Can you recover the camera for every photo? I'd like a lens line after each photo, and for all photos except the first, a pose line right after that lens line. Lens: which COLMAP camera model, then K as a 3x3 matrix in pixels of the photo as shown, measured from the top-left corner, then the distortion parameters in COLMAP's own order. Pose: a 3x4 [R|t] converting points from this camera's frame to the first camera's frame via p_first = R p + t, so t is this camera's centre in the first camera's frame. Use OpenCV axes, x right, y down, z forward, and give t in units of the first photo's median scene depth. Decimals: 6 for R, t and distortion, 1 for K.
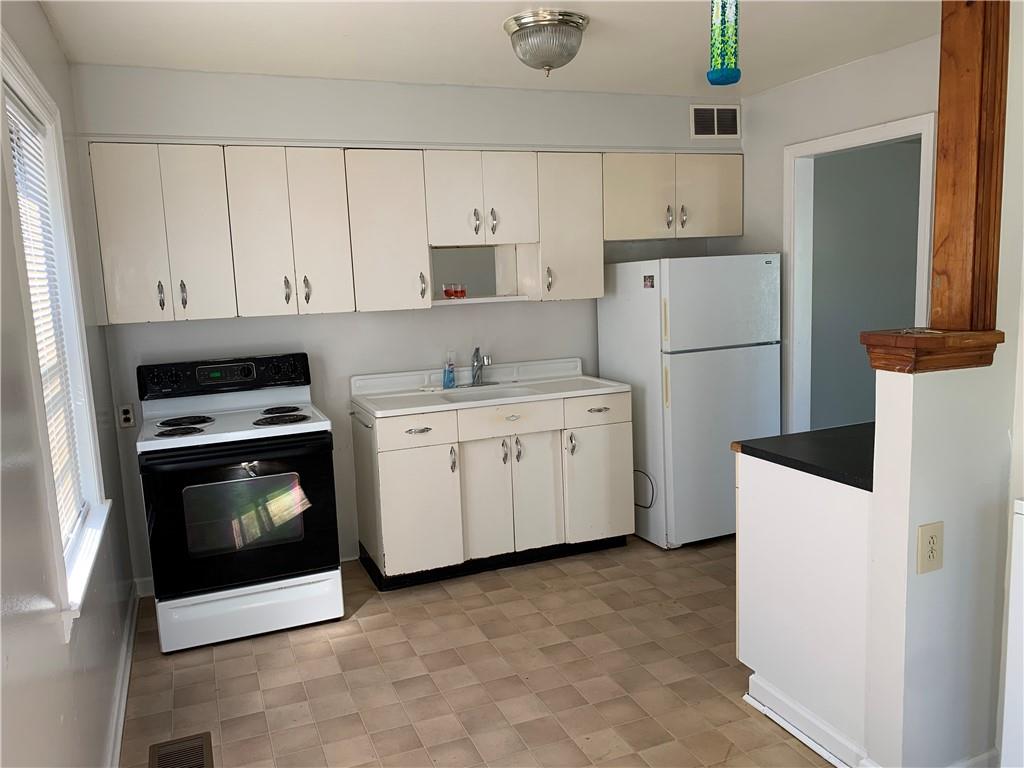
lens RADIAL K [[784.1, 0, 512.0], [0, 784.1, 384.0], [0, 0, 1]] dist [0.048349, -0.066087]
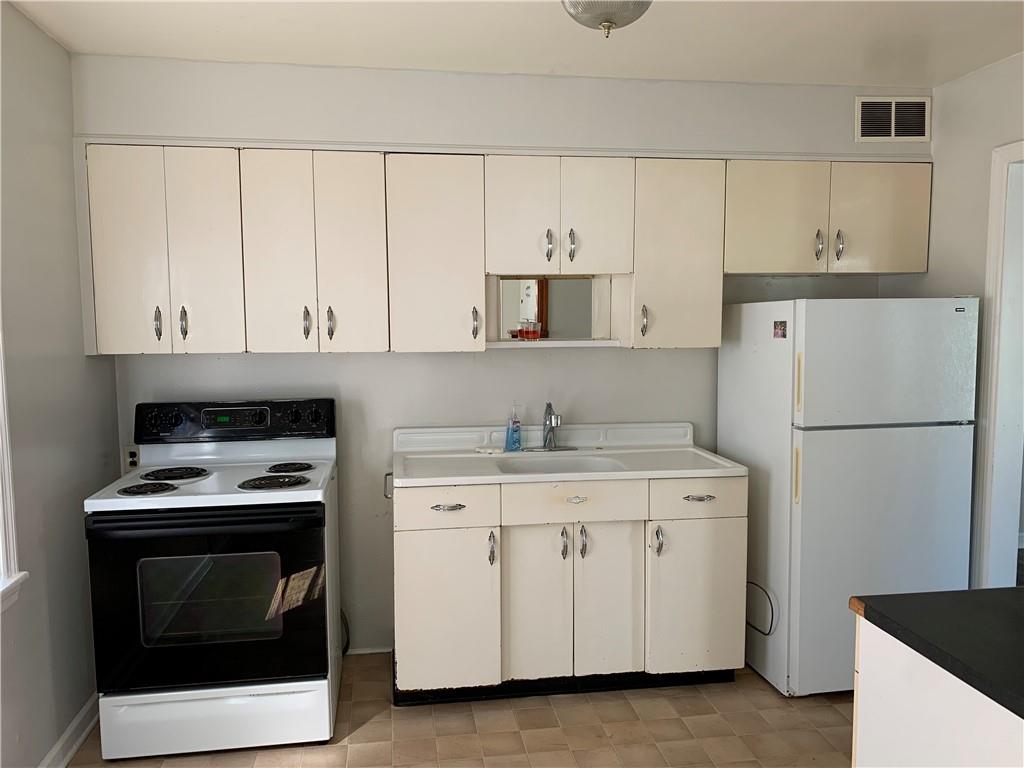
lens RADIAL K [[788.4, 0, 512.0], [0, 788.4, 384.0], [0, 0, 1]] dist [0.011210, 0.002987]
pose [[0.970398, 0.057166, -0.234650, 0.111801], [-0.067749, 0.997005, -0.037285, -0.035984], [0.231816, 0.052079, 0.971365, 0.232542]]
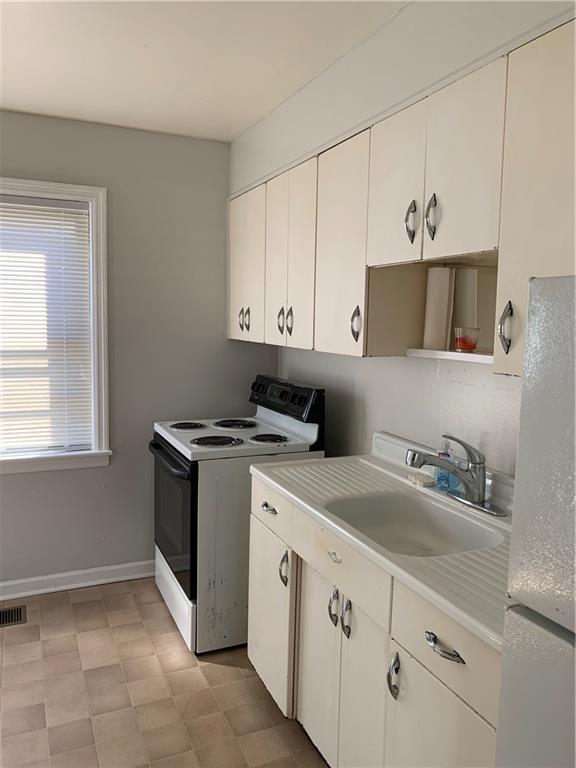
lens RADIAL K [[580.5, 0, 275.6], [0, 580.5, 382.6], [0, 0, 1]] dist [0.075586, -0.118545]
pose [[0.014992, 0.150730, -0.988461, 0.403933], [-0.158288, 0.976464, 0.146500, -0.137876], [0.987279, 0.154265, 0.038498, 0.903551]]
